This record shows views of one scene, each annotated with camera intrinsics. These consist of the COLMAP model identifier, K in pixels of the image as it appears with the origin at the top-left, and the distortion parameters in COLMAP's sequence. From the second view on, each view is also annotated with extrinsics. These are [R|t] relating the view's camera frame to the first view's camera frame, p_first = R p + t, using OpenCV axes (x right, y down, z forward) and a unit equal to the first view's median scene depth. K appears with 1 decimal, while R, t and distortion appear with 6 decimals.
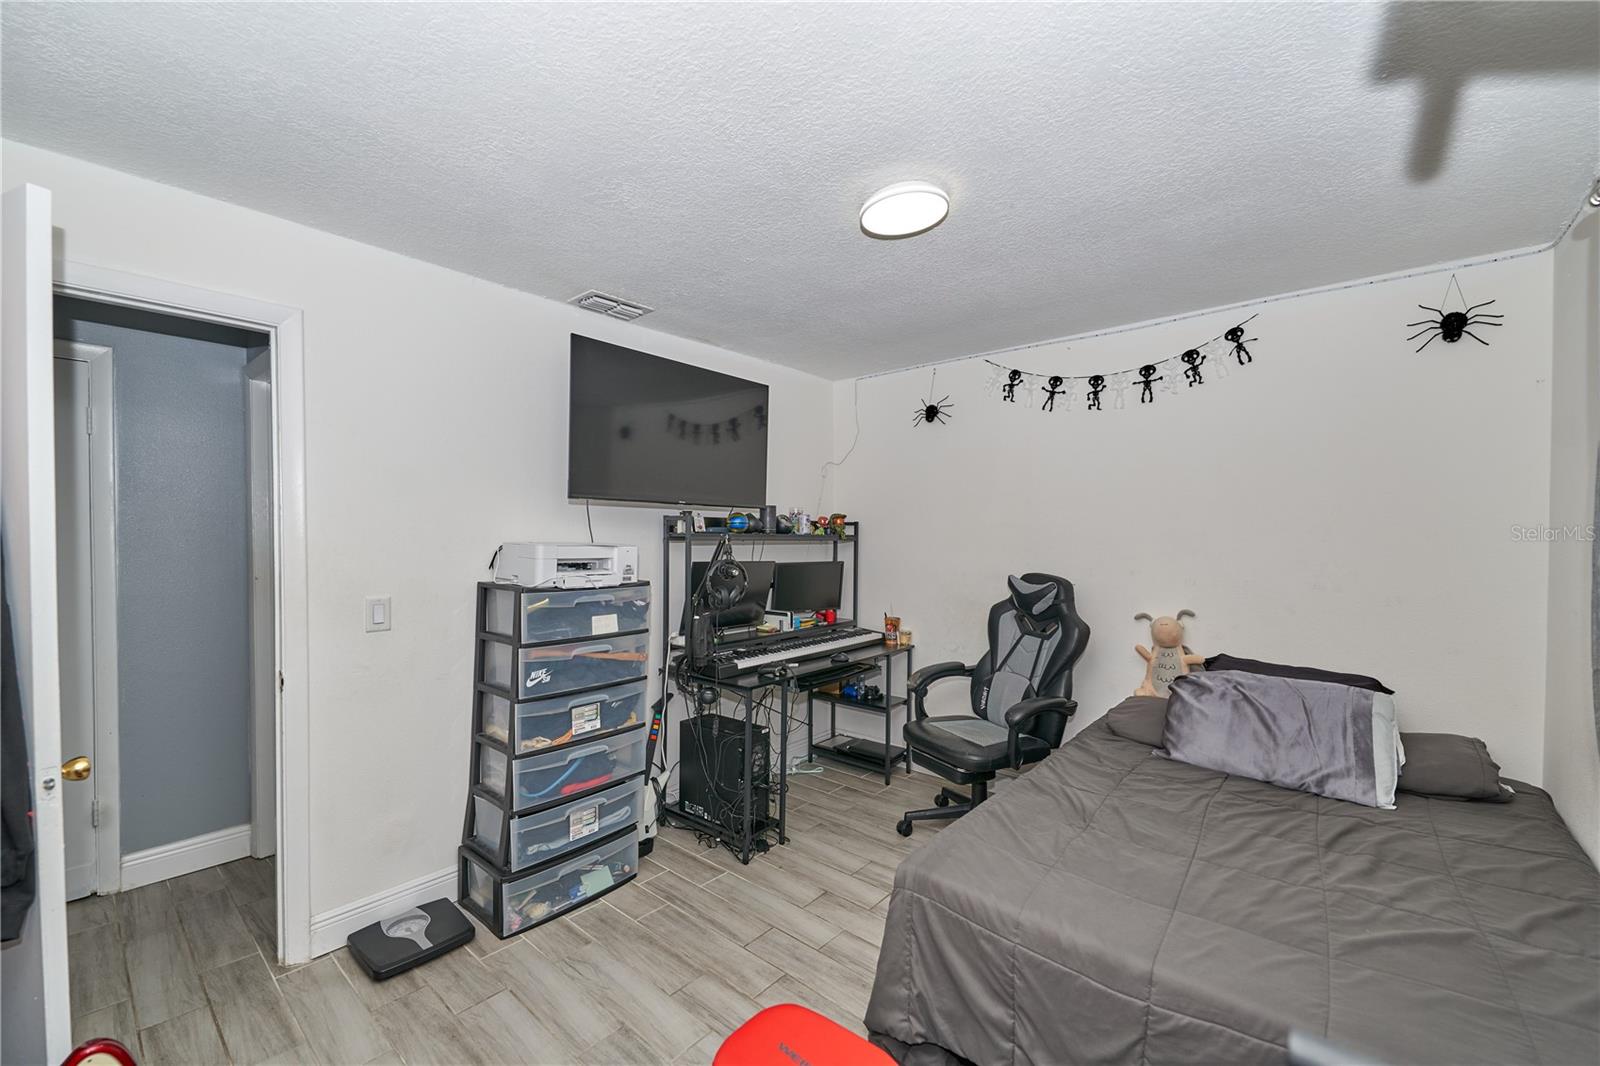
lens RADIAL K [[639.6, 0, 806.3], [0, 639.6, 543.8], [0, 0, 1]] dist [0.009855, -0.006838]
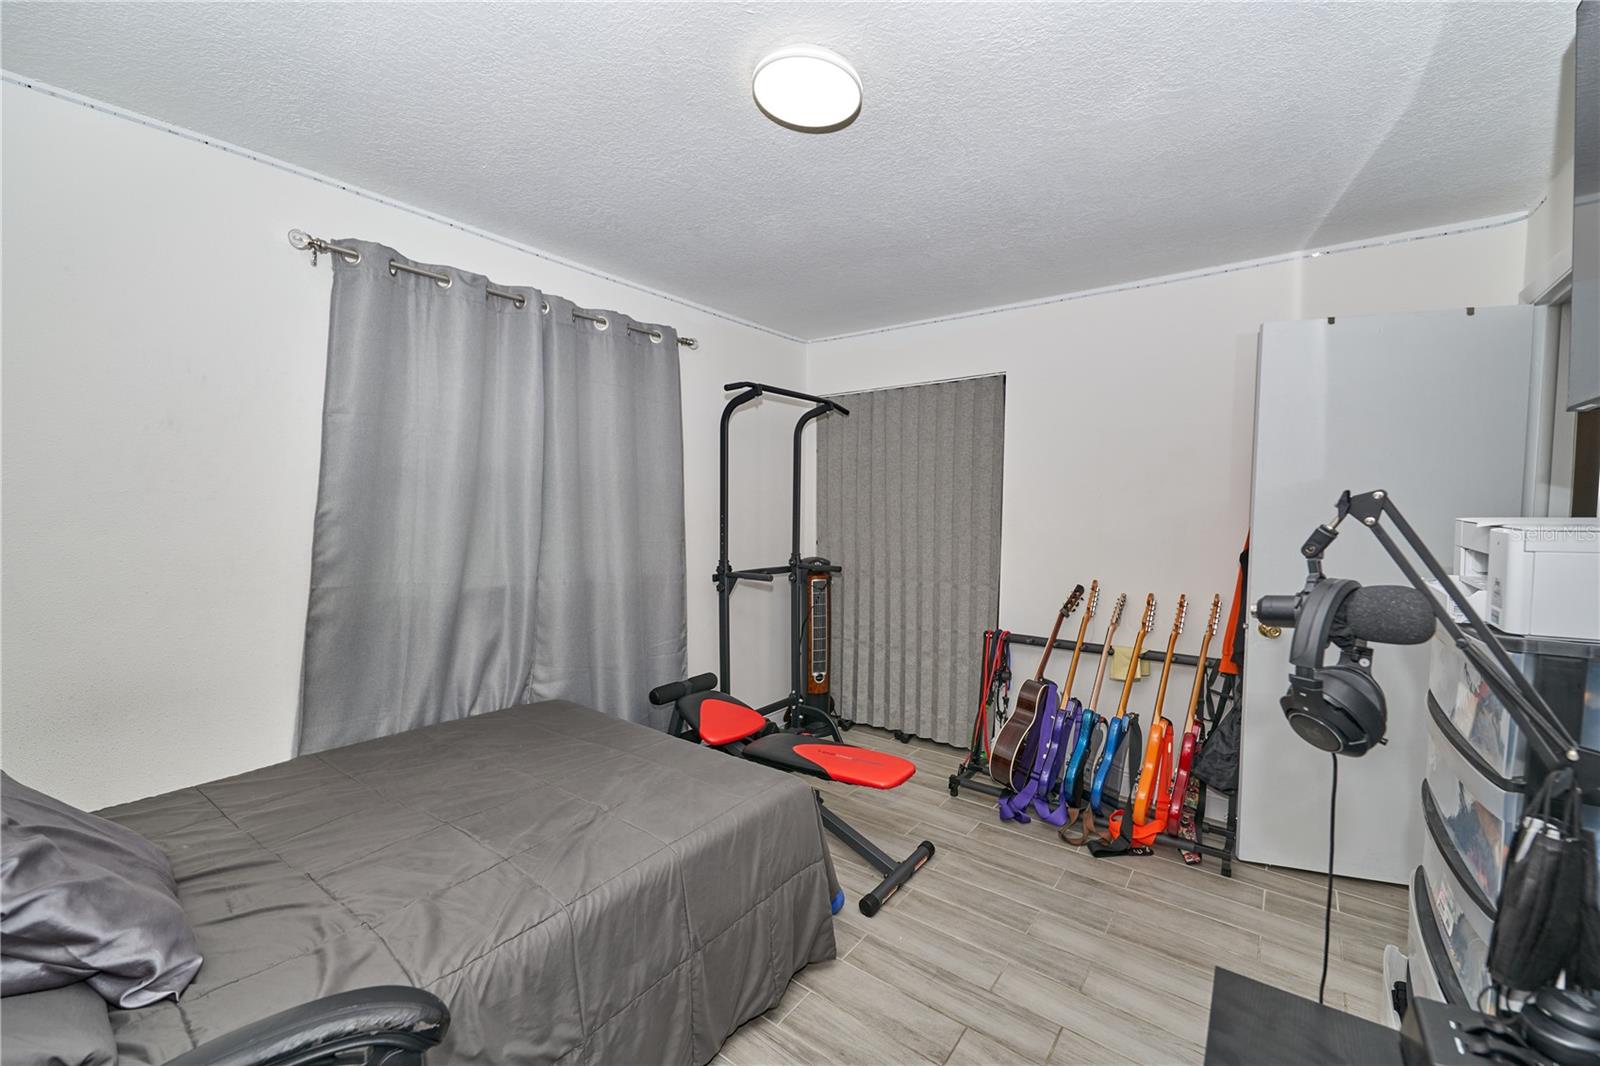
lens RADIAL K [[639.6, 0, 806.3], [0, 639.6, 543.8], [0, 0, 1]] dist [0.009855, -0.006838]
pose [[-0.998584, -0.002257, -0.053148, 0.124615], [-0.006187, 0.997247, 0.073893, -0.006585], [0.052834, 0.074118, -0.995849, 1.174119]]
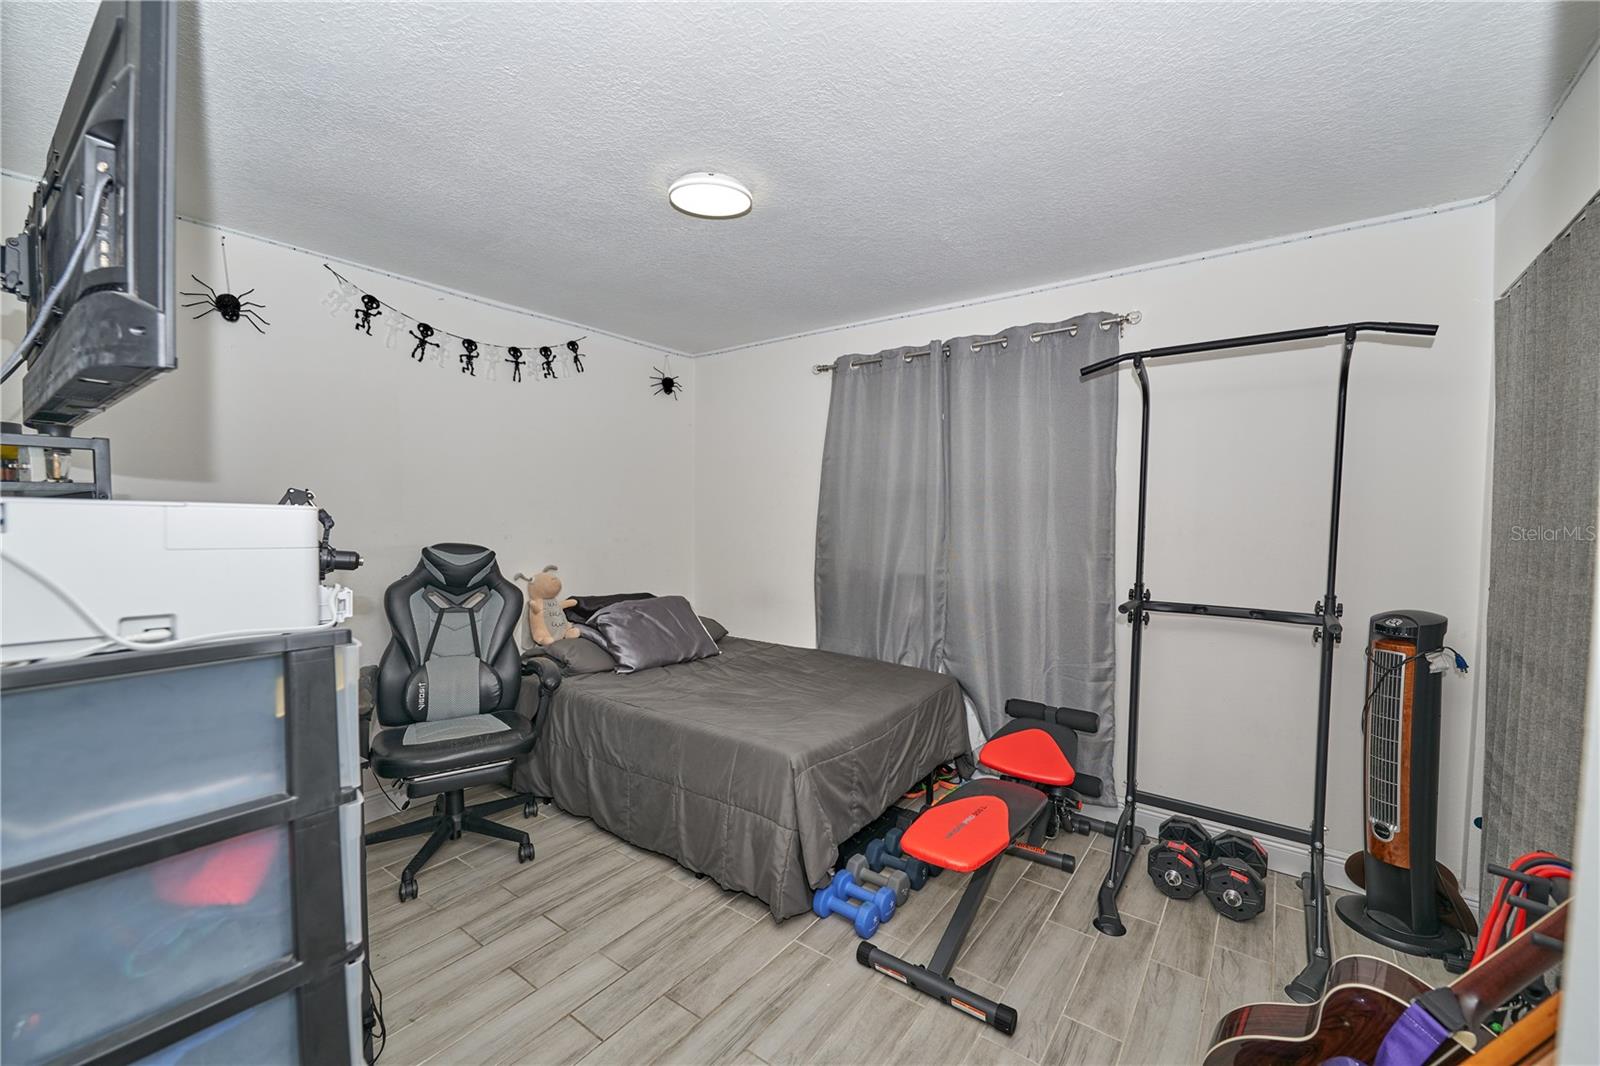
lens RADIAL K [[639.6, 0, 806.3], [0, 639.6, 543.8], [0, 0, 1]] dist [0.009855, -0.006838]
pose [[-0.074654, -0.053482, 0.995774, -0.612820], [0.006697, 0.998511, 0.054131, 0.000702], [-0.997187, 0.010710, -0.074184, 0.590093]]
